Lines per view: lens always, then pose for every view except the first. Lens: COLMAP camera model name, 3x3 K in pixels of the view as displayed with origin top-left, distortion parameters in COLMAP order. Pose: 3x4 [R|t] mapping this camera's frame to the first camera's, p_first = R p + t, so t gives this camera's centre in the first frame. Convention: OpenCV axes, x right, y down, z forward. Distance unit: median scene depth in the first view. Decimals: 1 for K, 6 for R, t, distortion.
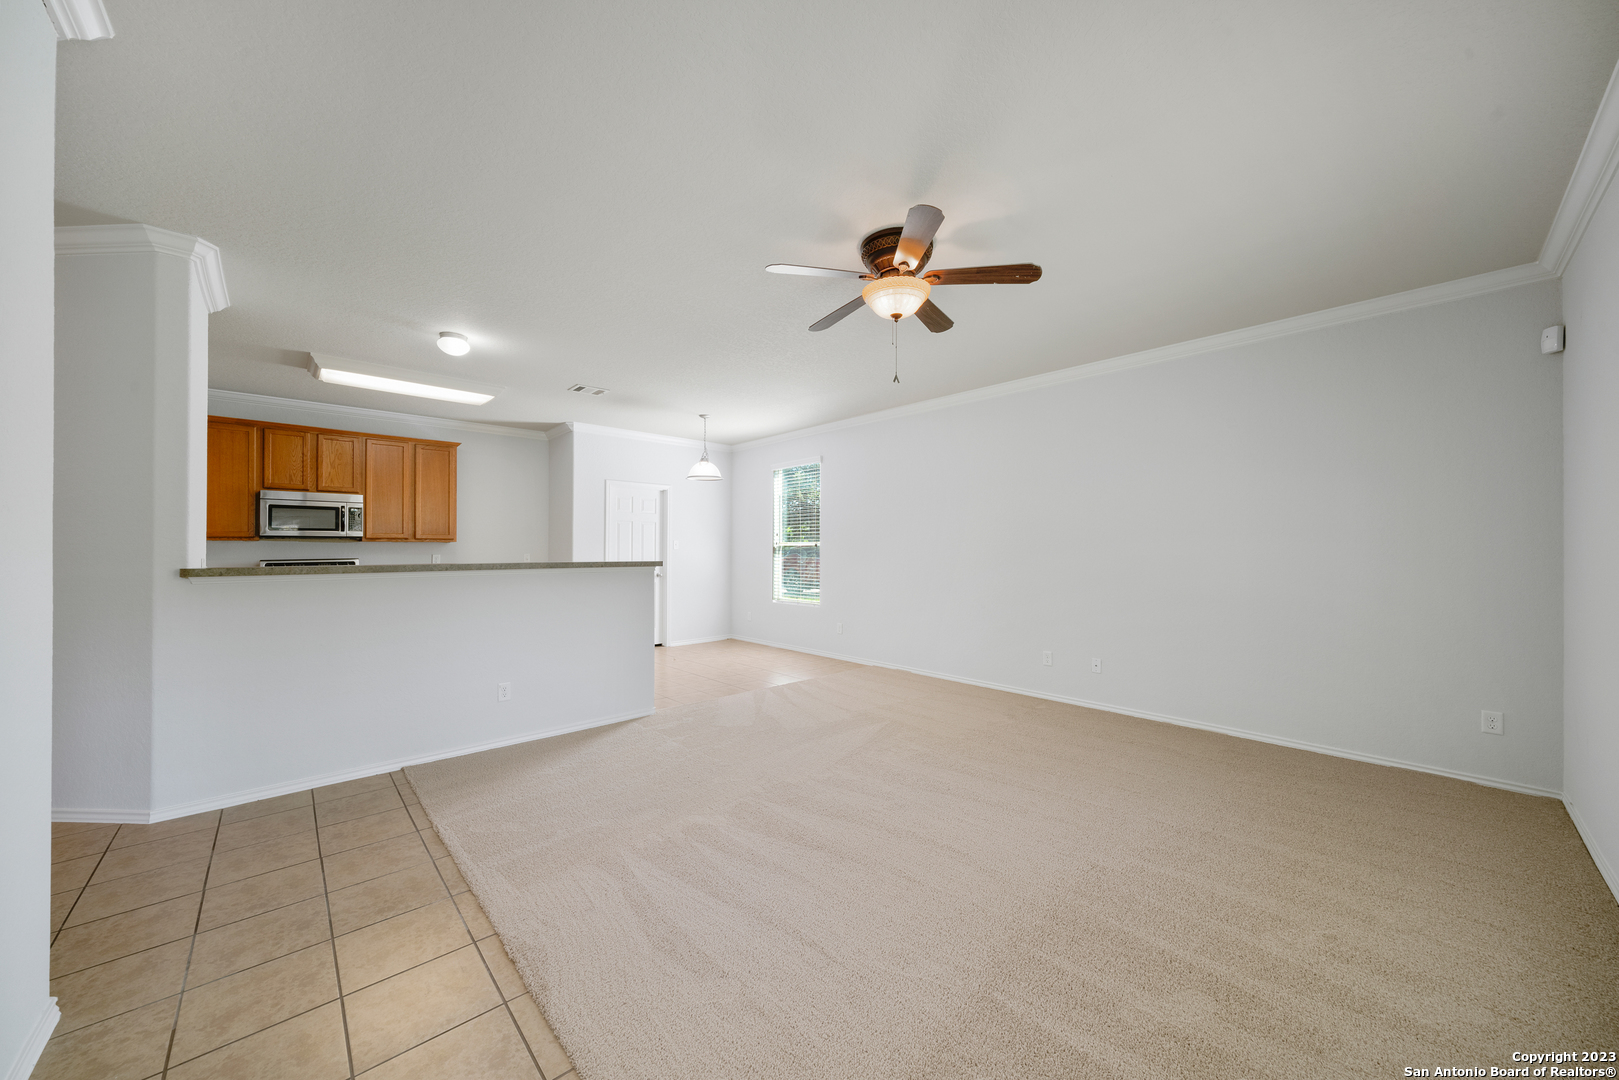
lens RADIAL K [[582.5, 0, 805.1], [0, 582.5, 544.9], [0, 0, 1]] dist [-0.001016, -0.000067]
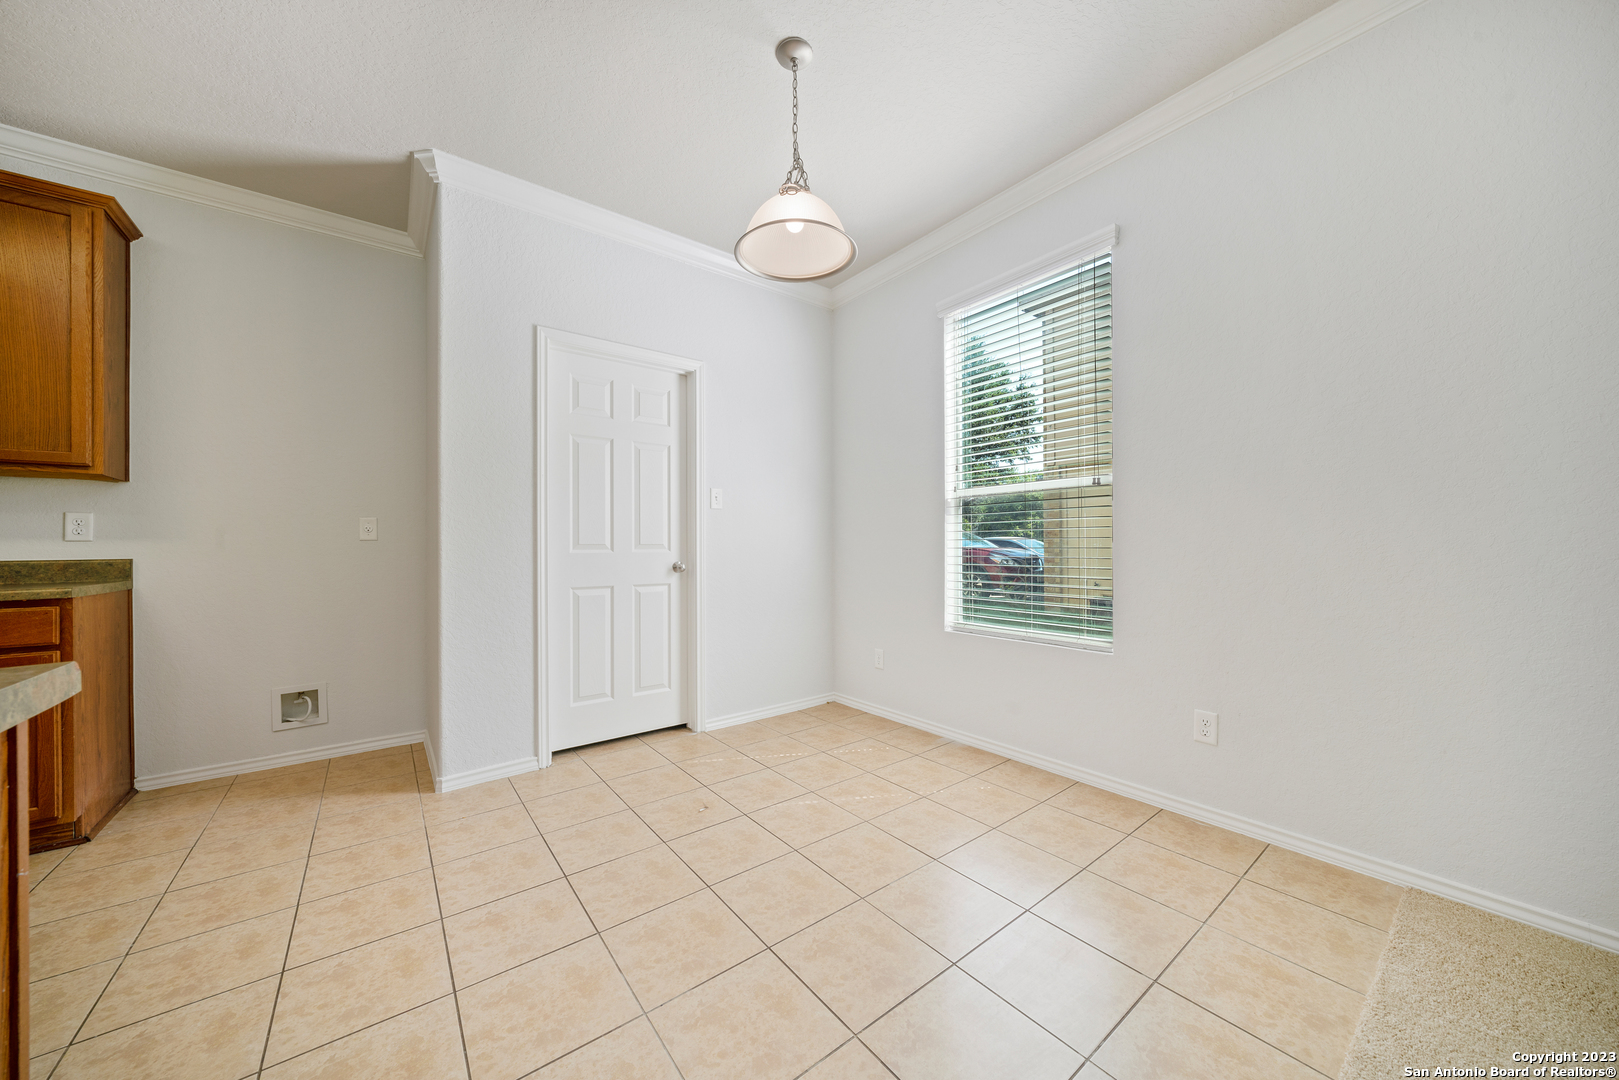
lens RADIAL K [[558.6, 0, 811.2], [0, 558.6, 545.1], [0, 0, 1]] dist [0.000082, -0.000070]
pose [[0.995845, -0.006521, -0.090834, -0.128626], [0.006957, 0.999966, 0.004487, 0.039014], [0.090801, -0.005101, 0.995856, 0.673002]]
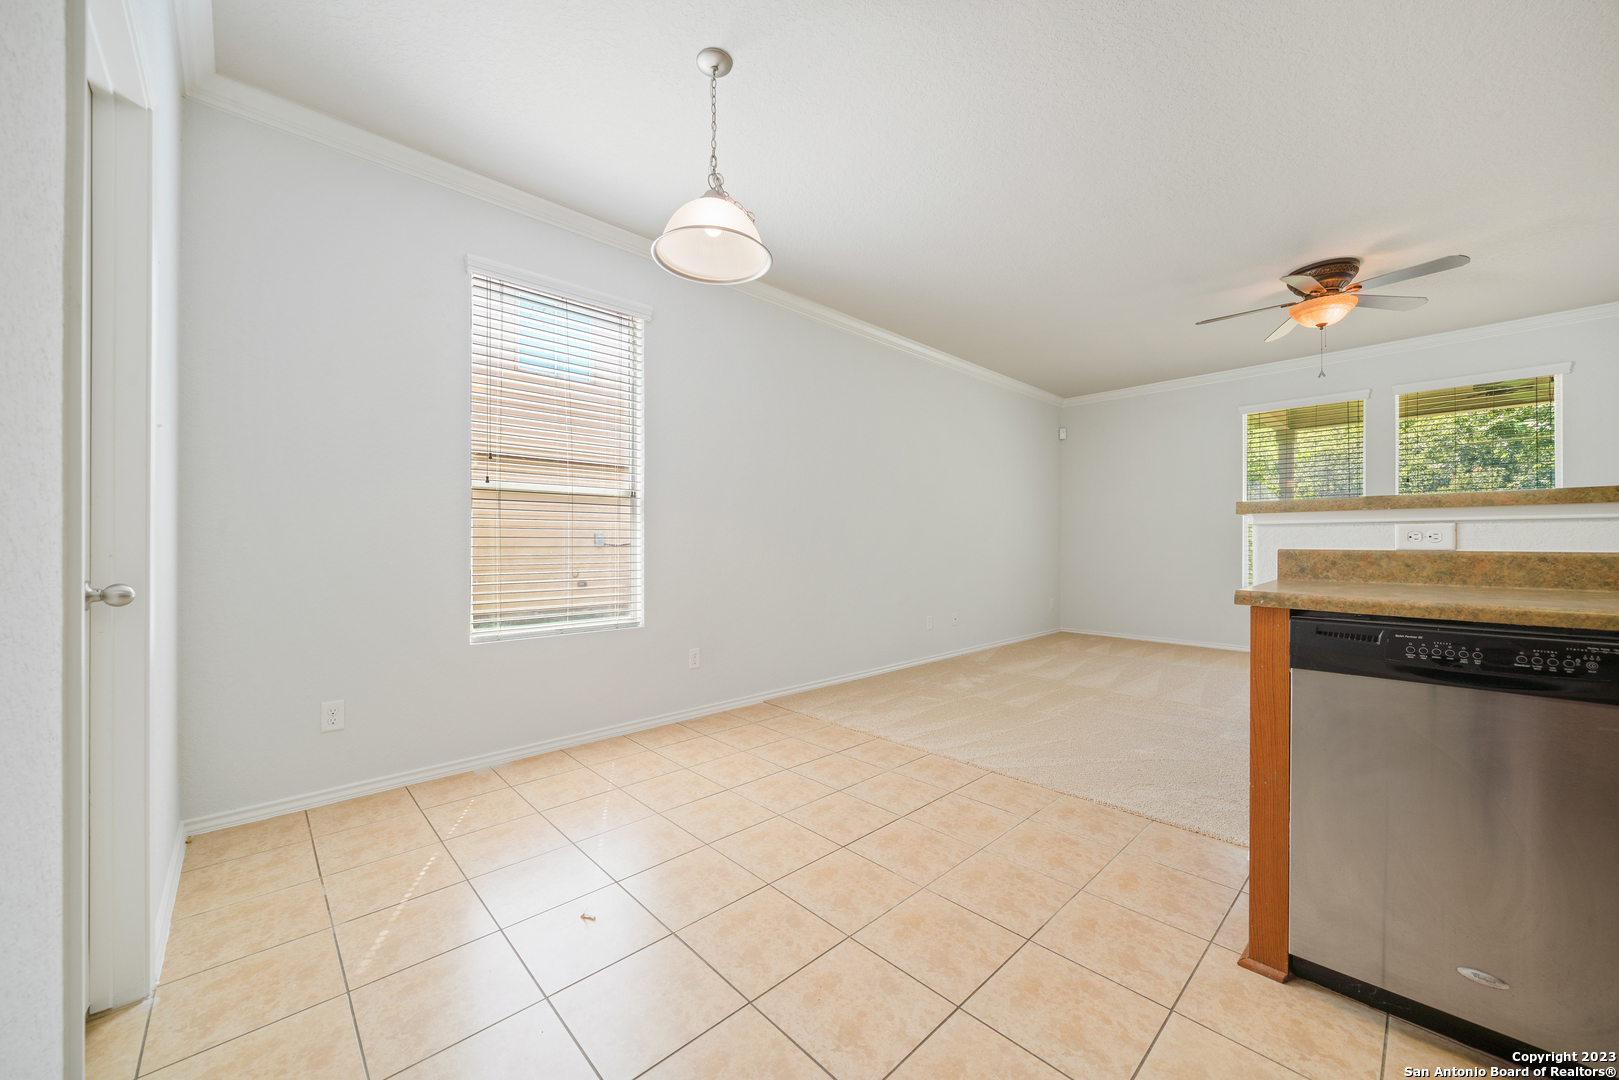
lens RADIAL K [[605.7, 0, 805.7], [0, 605.7, 544.7], [0, 0, 1]] dist [-0.000935, -0.000063]
pose [[-0.012247, 0.001479, 0.999924, -0.476117], [-0.006758, 0.999976, -0.001562, 0.043921], [-0.999902, -0.006777, -0.012237, 0.913289]]
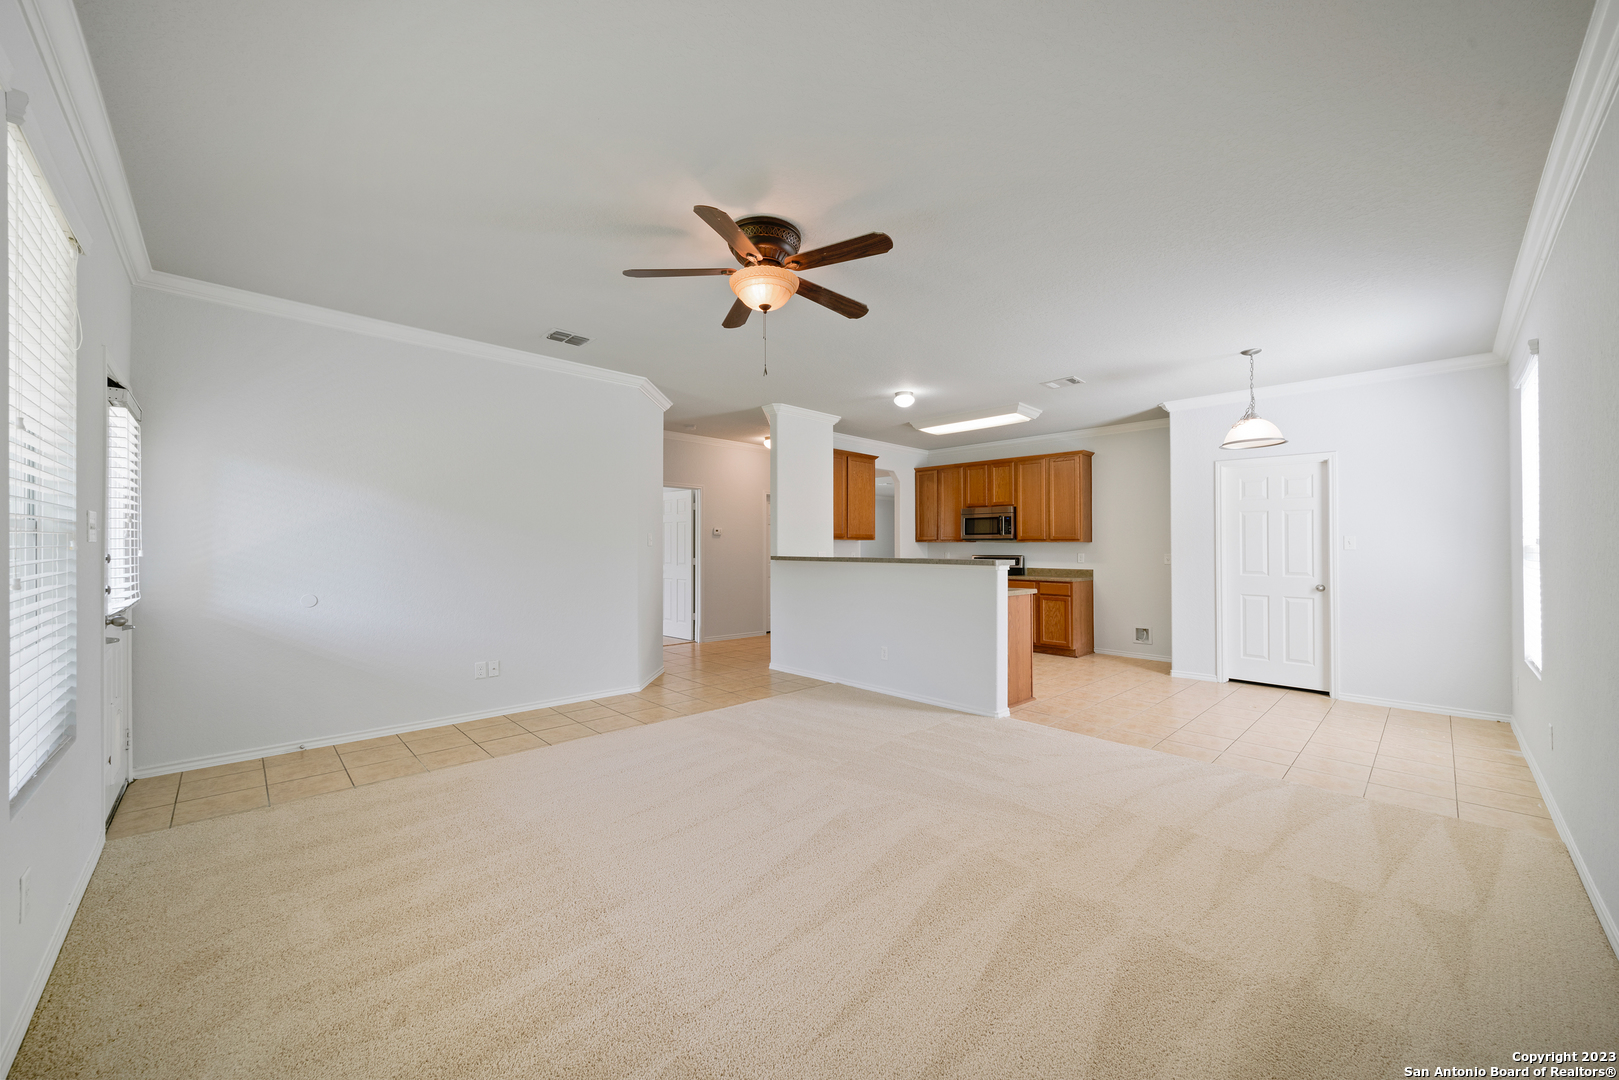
lens RADIAL K [[605.7, 0, 805.7], [0, 605.7, 544.7], [0, 0, 1]] dist [-0.000935, -0.000063]
pose [[0.016432, -0.003660, -0.999858, 0.499726], [0.004063, 0.999985, -0.003593, 0.003112], [0.999857, -0.004003, 0.016447, 0.449698]]
